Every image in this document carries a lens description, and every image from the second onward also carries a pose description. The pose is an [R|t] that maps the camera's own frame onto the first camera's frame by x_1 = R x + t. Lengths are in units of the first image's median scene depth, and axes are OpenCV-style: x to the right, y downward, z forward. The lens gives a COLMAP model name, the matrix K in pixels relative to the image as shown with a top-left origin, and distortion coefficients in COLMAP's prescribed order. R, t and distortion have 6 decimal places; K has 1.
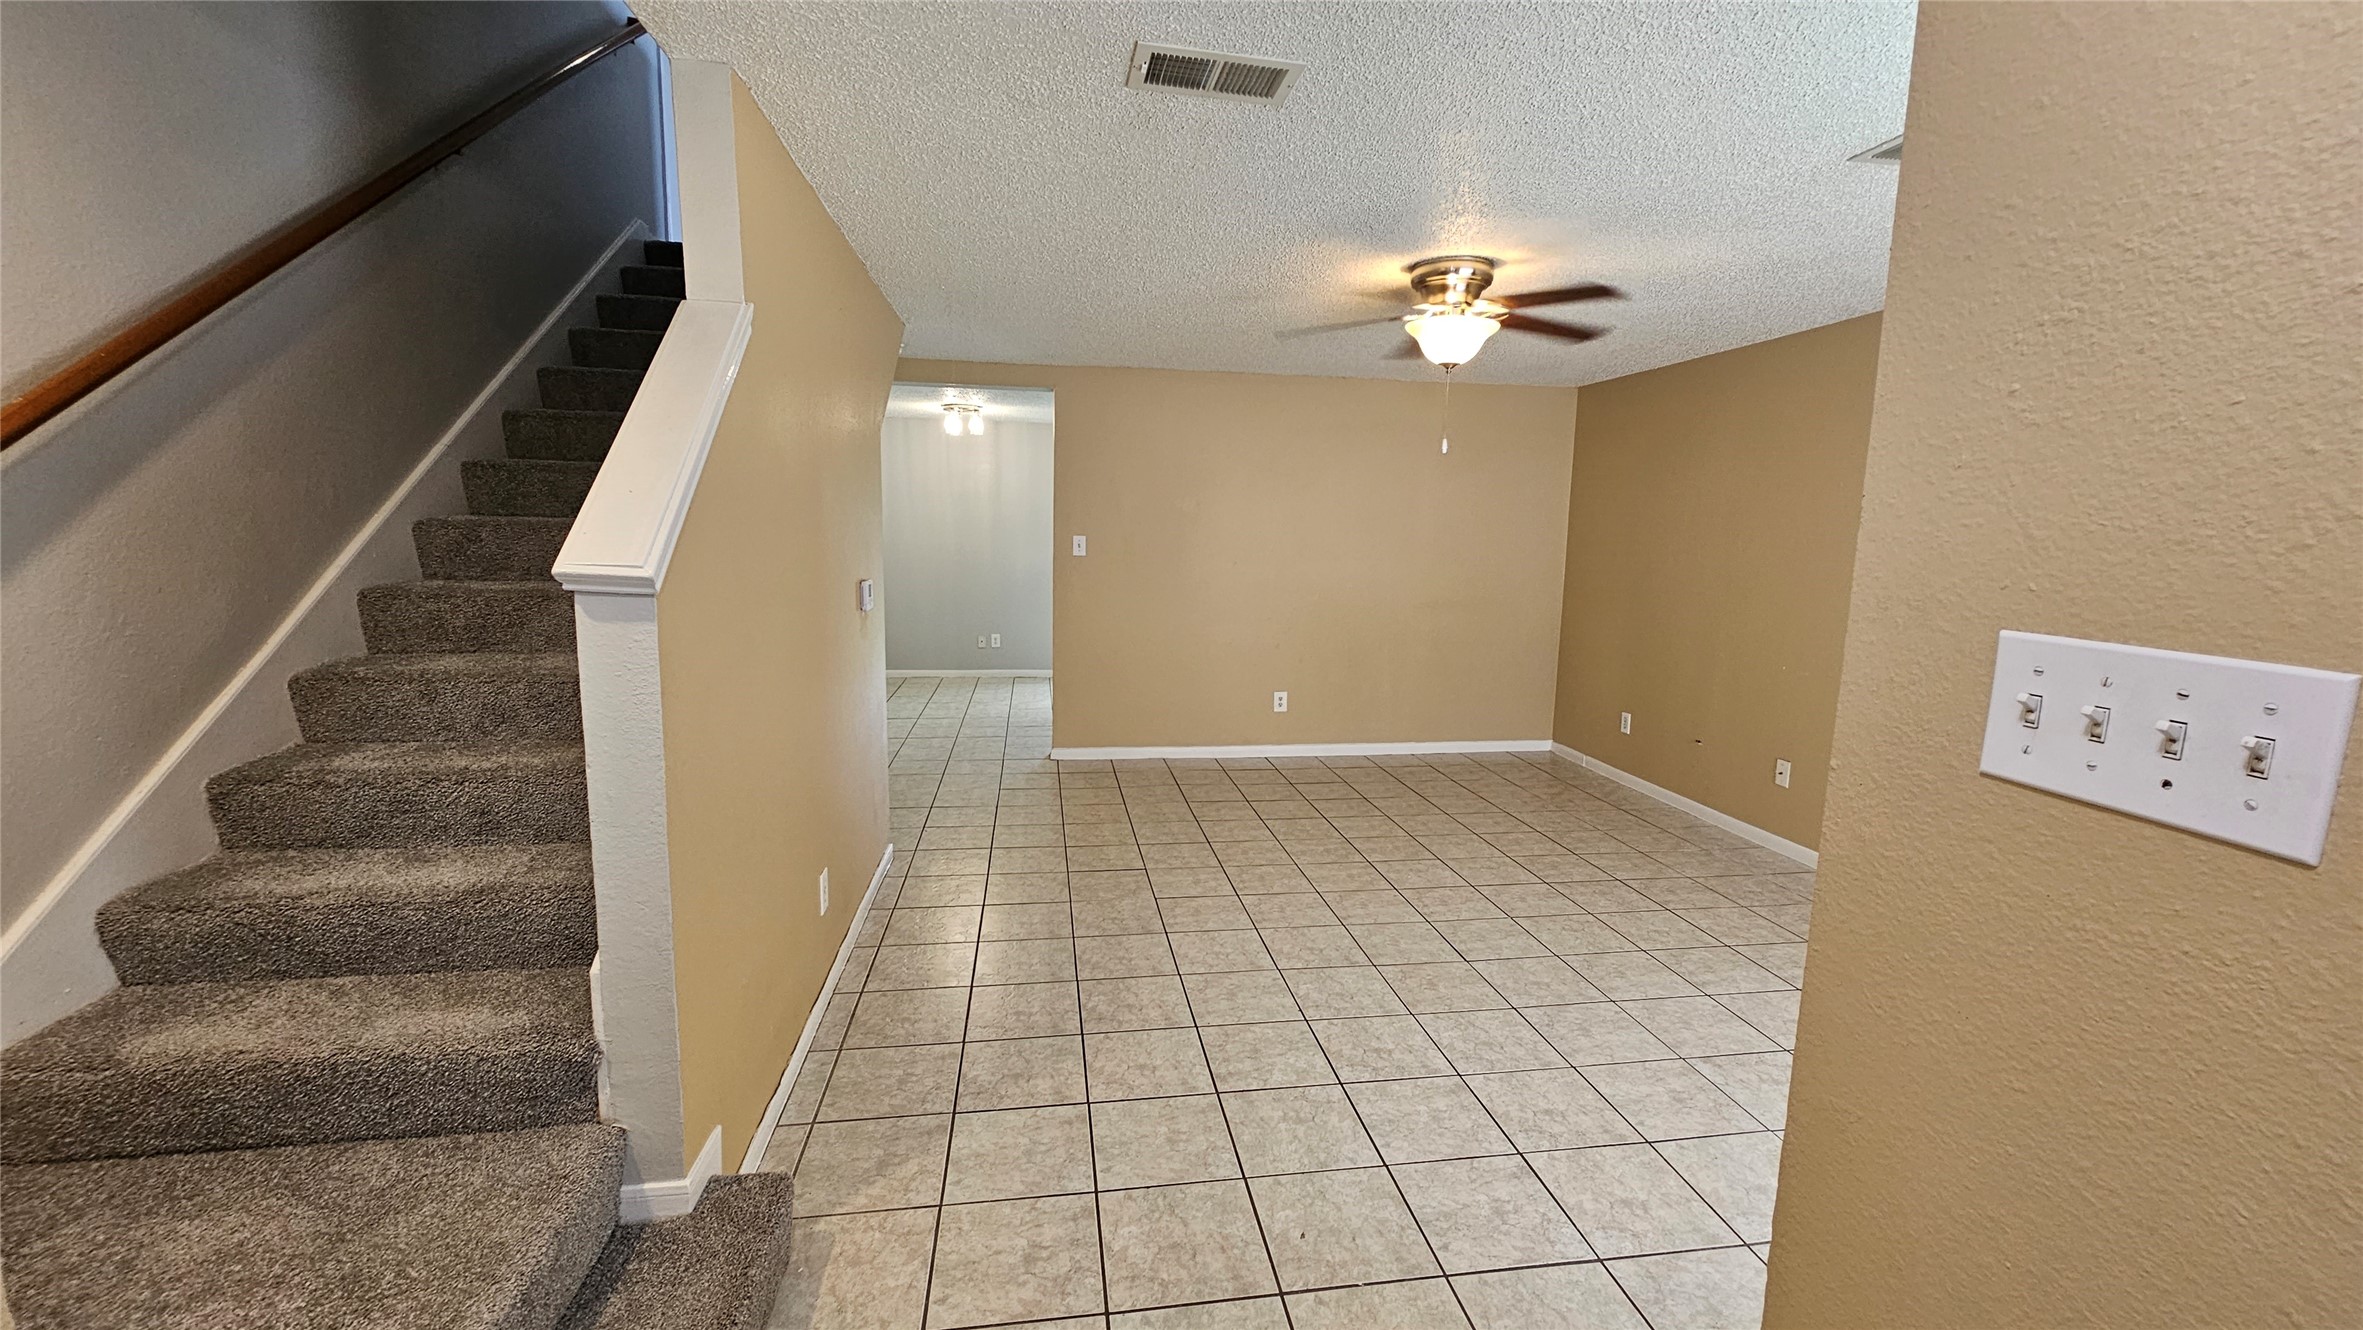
lens RADIAL K [[956.5, 0, 1186.1], [0, 956.5, 666.0], [0, 0, 1]] dist [0.000526, -0.000019]
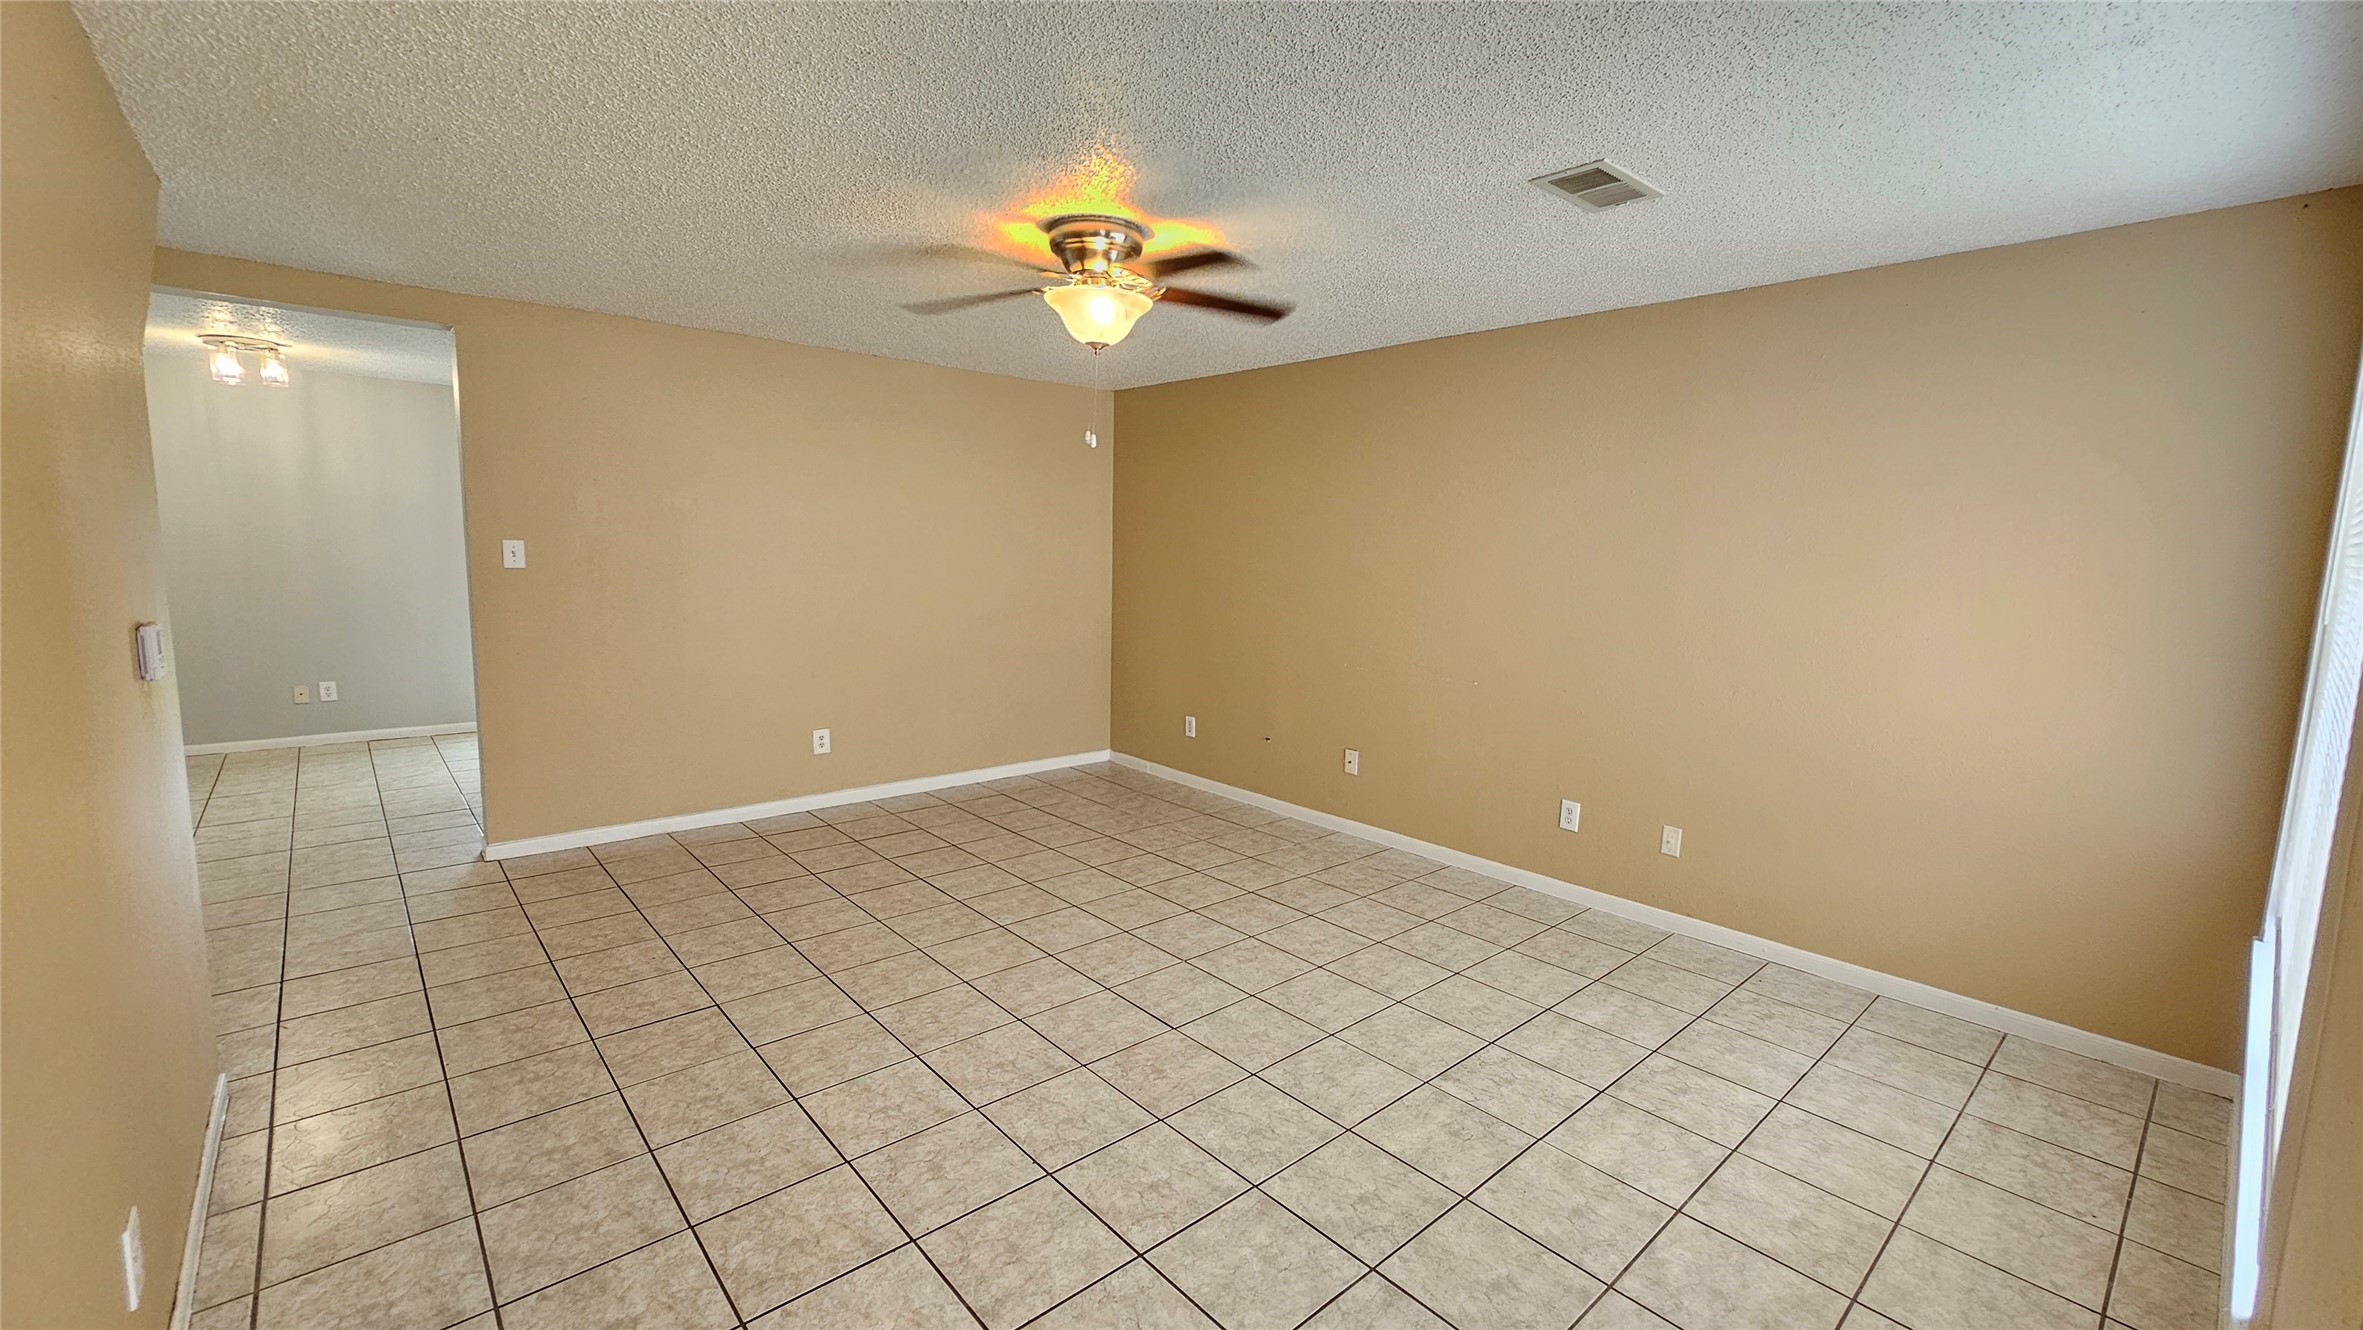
lens RADIAL K [[956.5, 0, 1180.7], [0, 956.5, 665.3], [0, 0, 1]] dist [0.000526, -0.000019]
pose [[0.838409, -0.067939, 0.540790, -0.108888], [0.069843, 0.997413, 0.017024, -0.027065], [-0.540548, 0.023497, 0.840985, 0.179220]]
